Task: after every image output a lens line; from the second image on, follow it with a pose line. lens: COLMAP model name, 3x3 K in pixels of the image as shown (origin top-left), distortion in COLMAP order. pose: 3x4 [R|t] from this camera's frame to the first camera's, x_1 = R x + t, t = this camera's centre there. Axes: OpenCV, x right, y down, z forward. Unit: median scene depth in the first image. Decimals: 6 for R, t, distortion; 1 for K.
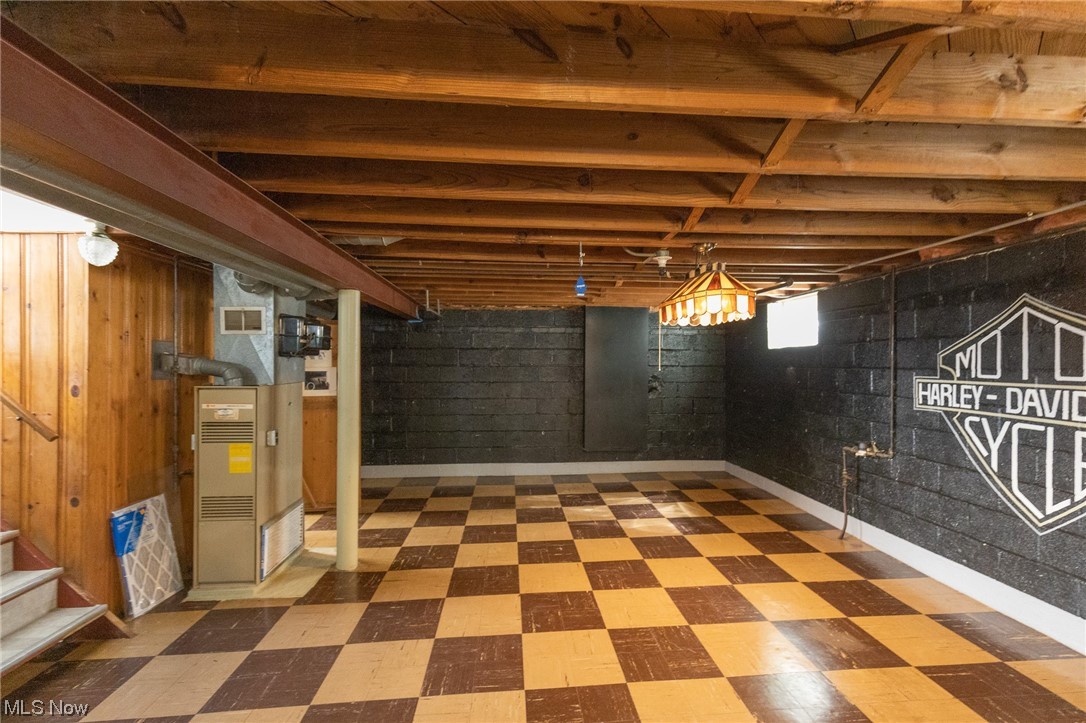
lens RADIAL K [[490.4, 0, 513.0], [0, 490.4, 369.0], [0, 0, 1]] dist [0.004919, -0.000469]
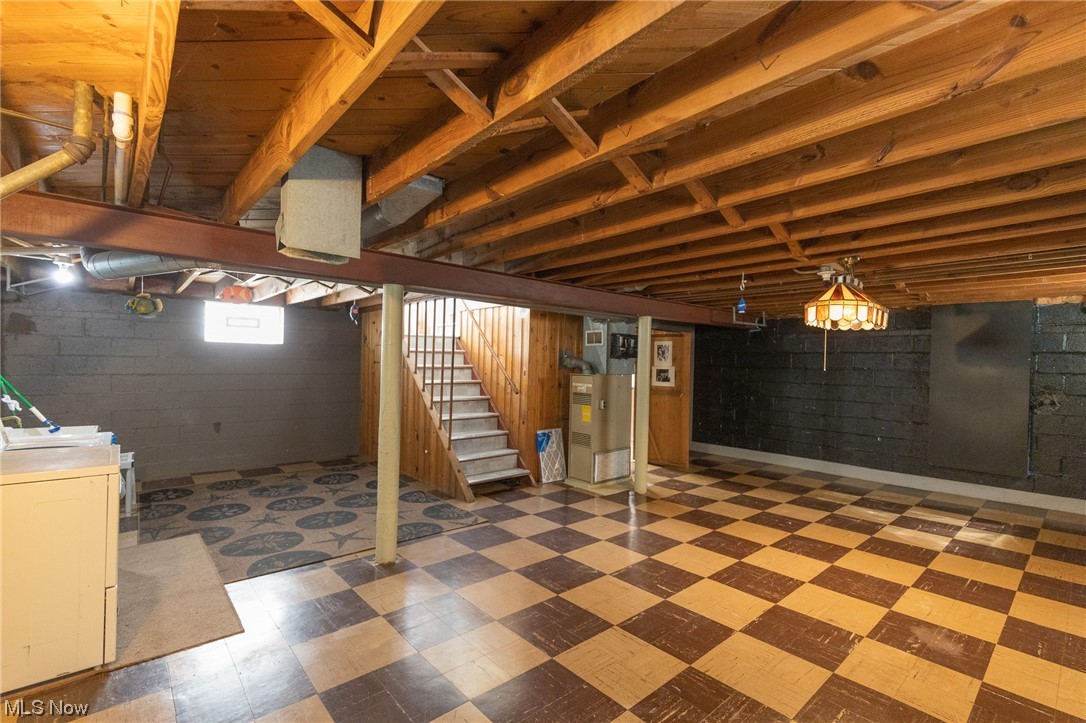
lens RADIAL K [[490.4, 0, 550.7], [0, 490.4, 363.1], [0, 0, 1]] dist [0.004919, -0.000469]
pose [[0.593248, 0.009069, -0.804968, 0.824820], [-0.029027, 0.999527, -0.010131, 0.015749], [0.804496, 0.029376, 0.593231, -0.196911]]
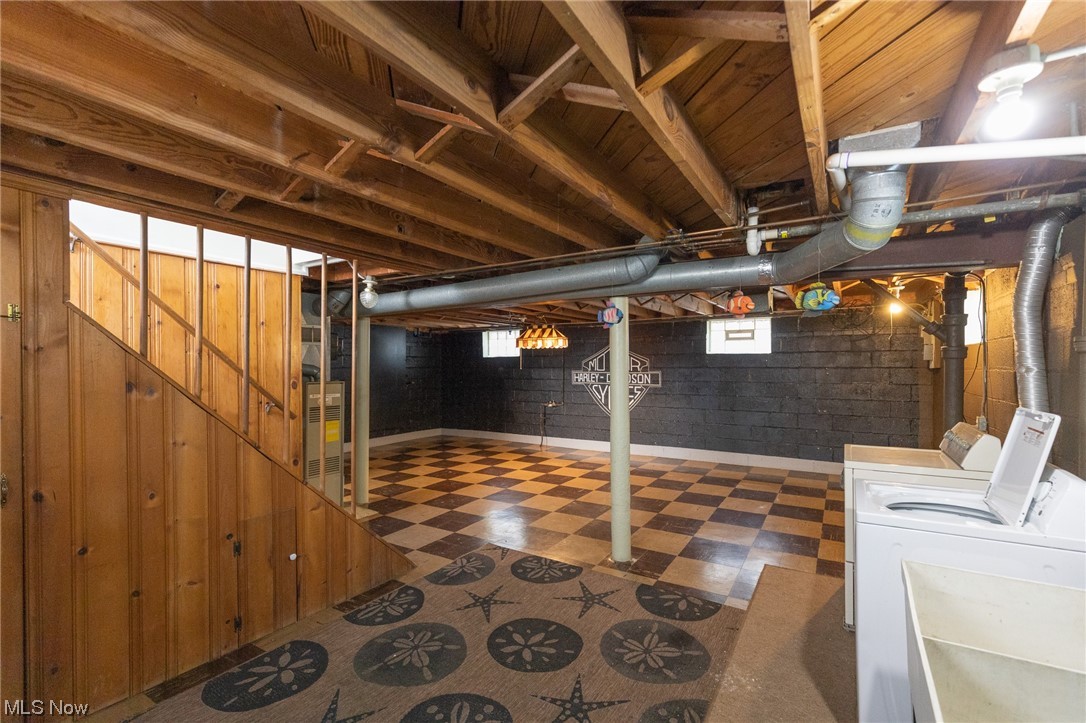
lens RADIAL K [[490.4, 0, 550.5], [0, 490.4, 365.6], [0, 0, 1]] dist [0.004919, -0.000469]
pose [[0.584390, -0.000828, 0.811472, -1.389424], [0.011337, 0.999910, -0.007144, 0.005870], [-0.811394, 0.013375, 0.584347, -0.380650]]
